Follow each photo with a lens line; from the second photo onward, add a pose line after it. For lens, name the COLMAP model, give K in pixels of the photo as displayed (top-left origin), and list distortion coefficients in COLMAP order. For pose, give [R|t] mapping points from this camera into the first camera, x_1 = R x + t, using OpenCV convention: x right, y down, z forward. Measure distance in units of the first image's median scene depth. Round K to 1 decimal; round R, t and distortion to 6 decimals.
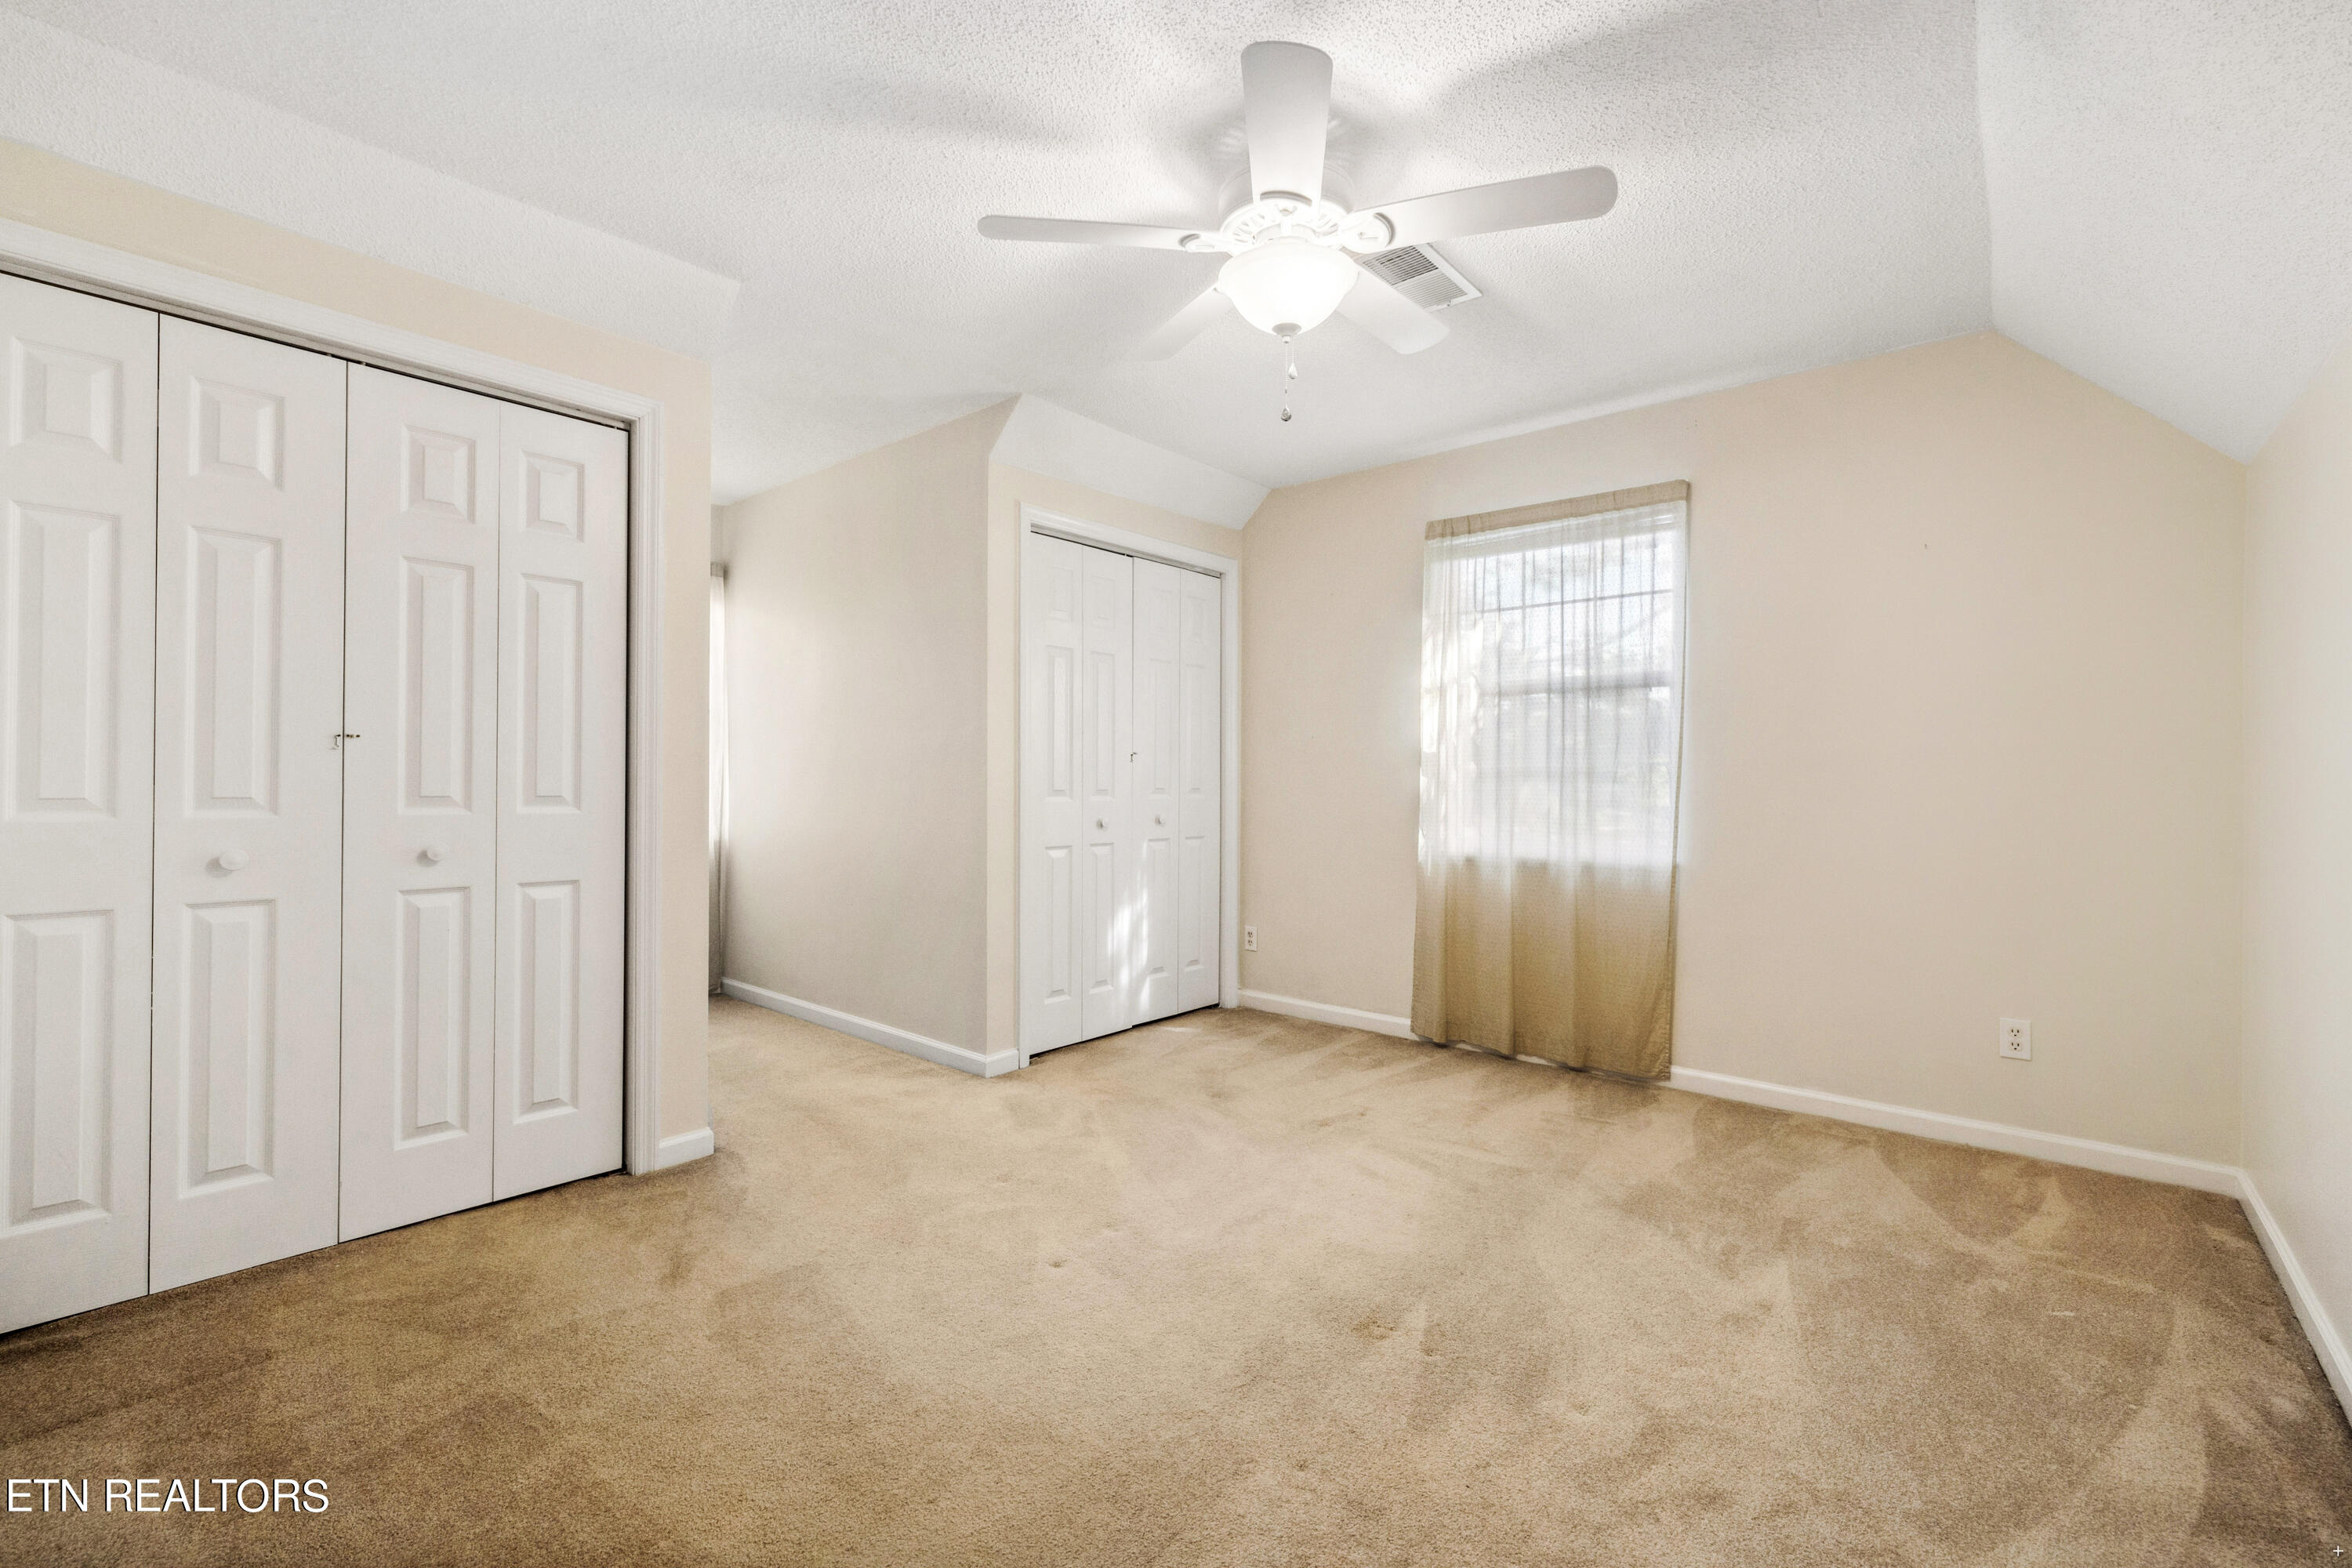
lens RADIAL K [[1000.1, 0, 1176.0], [0, 1000.1, 784.0], [0, 0, 1]] dist [-0.000238, -0.000221]
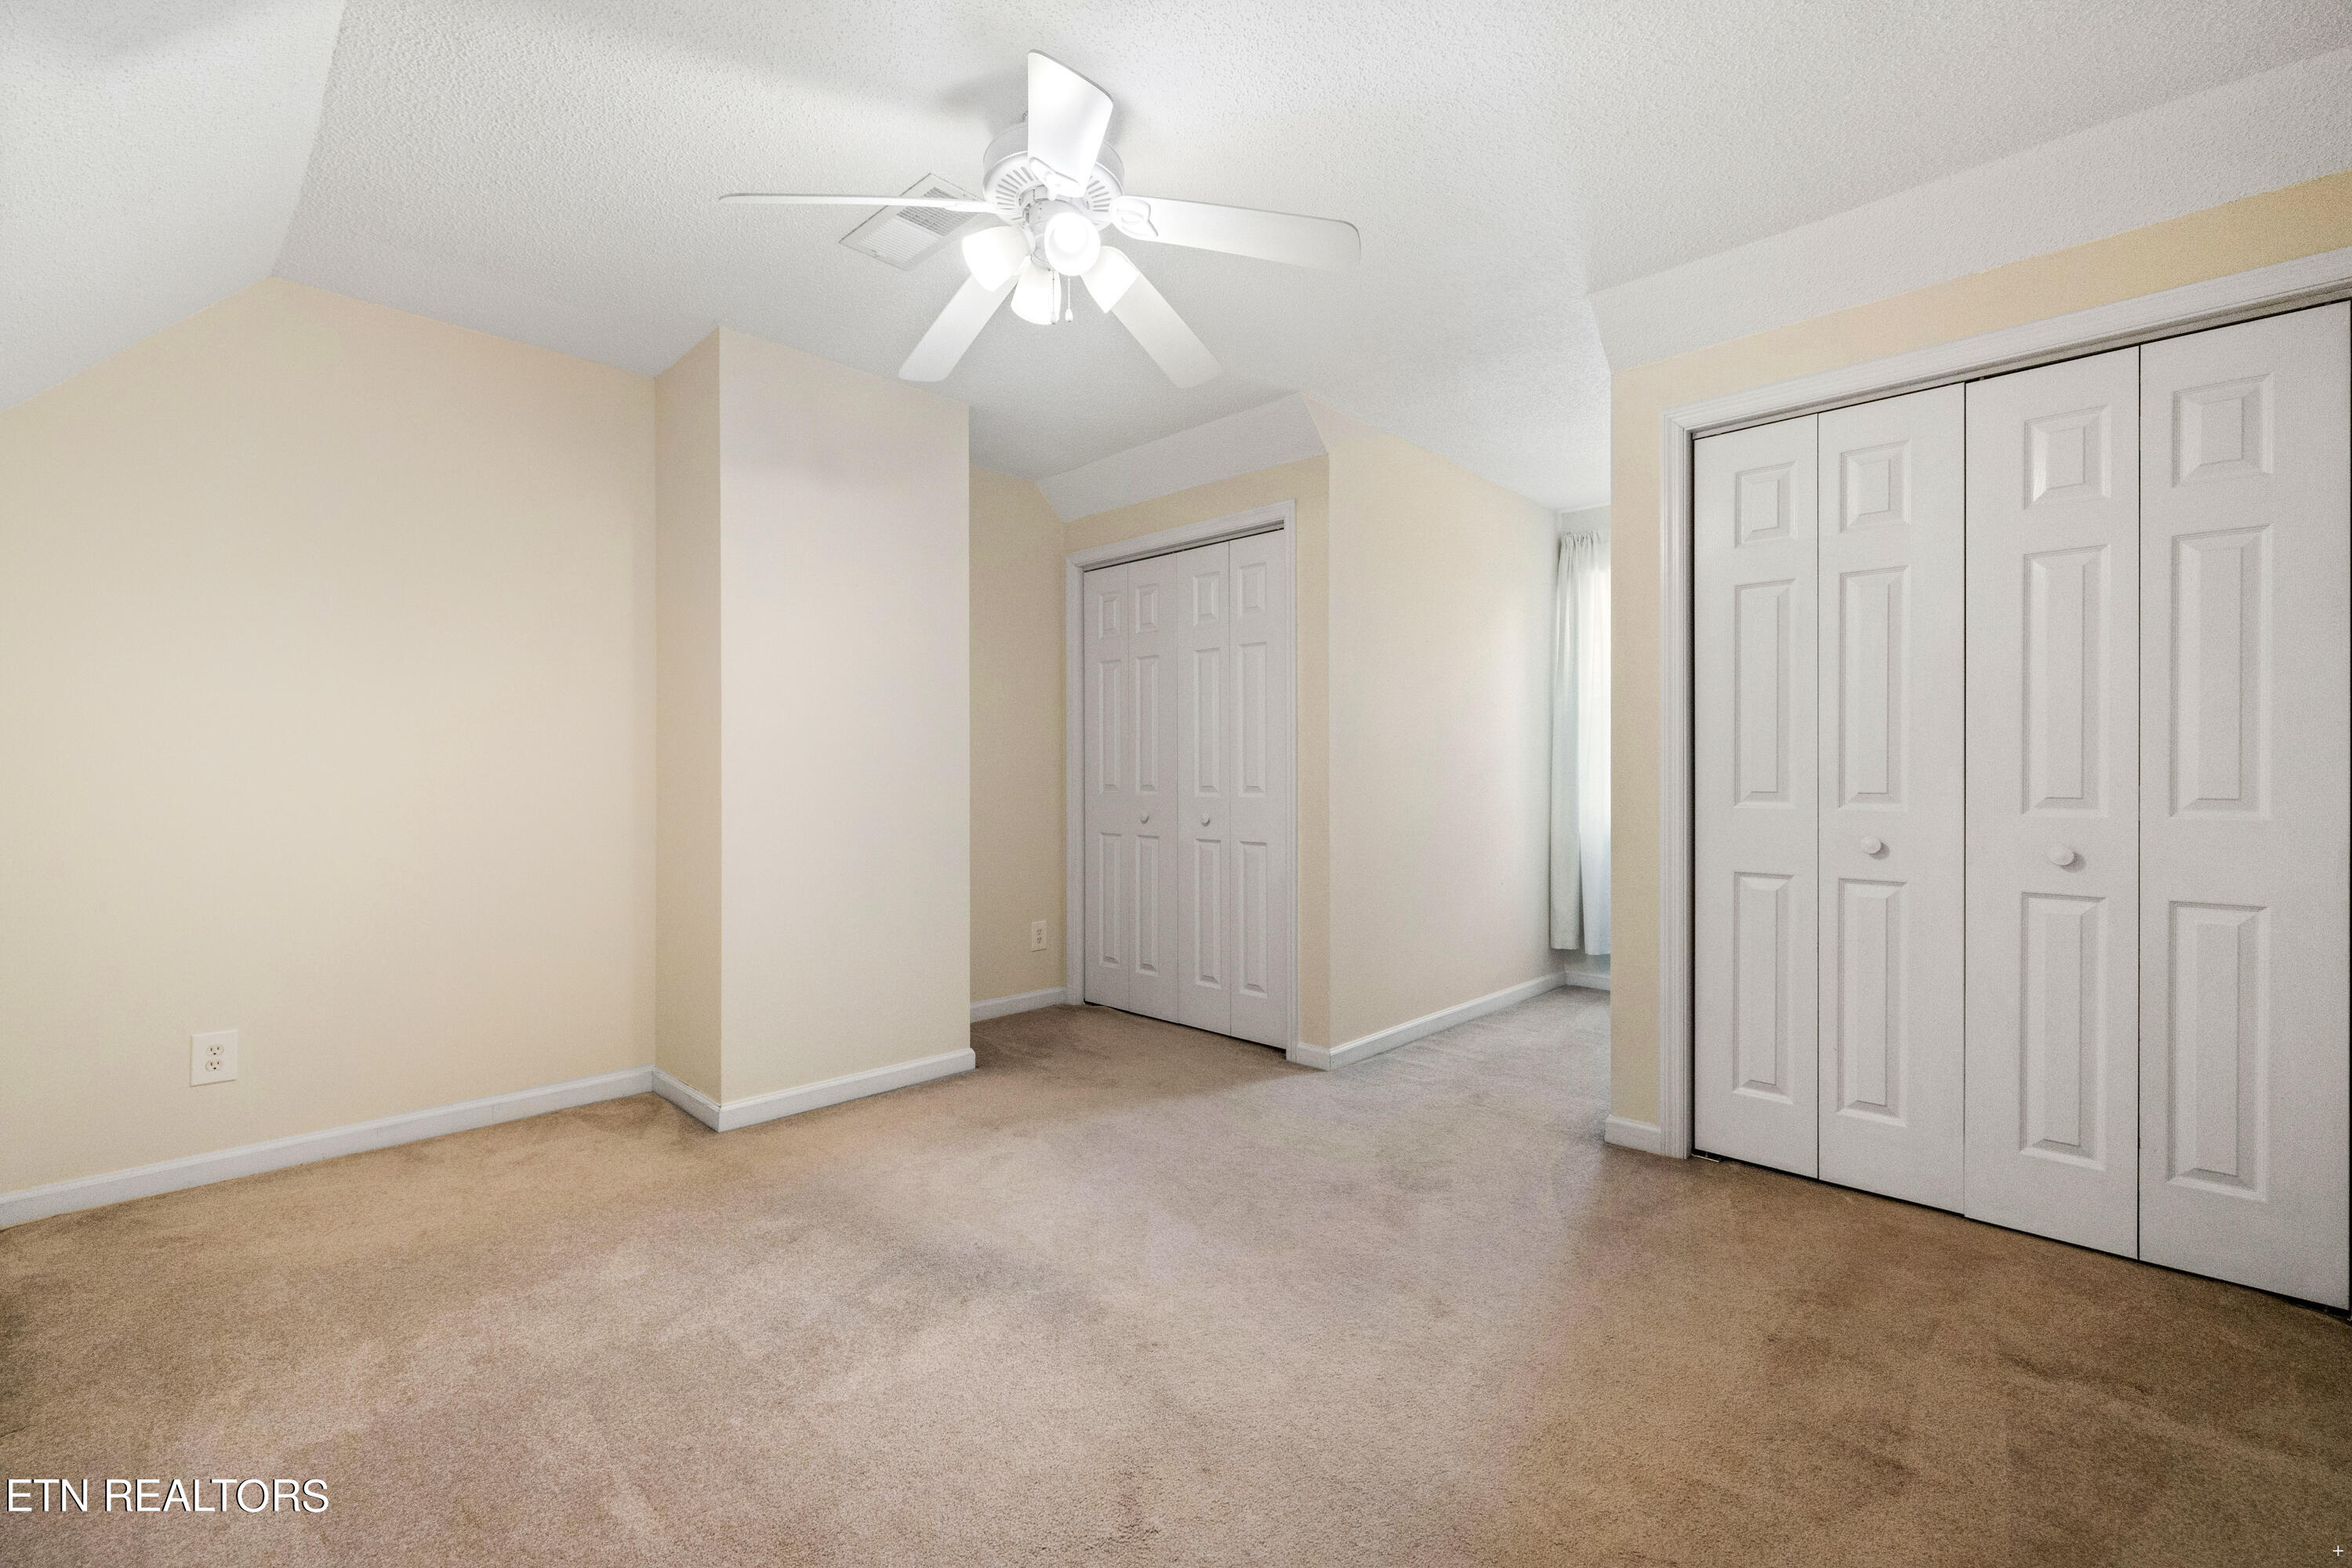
lens RADIAL K [[1000.1, 0, 1176.0], [0, 1000.1, 784.0], [0, 0, 1]] dist [-0.000238, -0.000221]
pose [[-0.113088, 0.003103, -0.993580, 0.941561], [0.010516, 0.999943, 0.001926, 0.005151], [0.993529, -0.010231, -0.113114, 1.104747]]
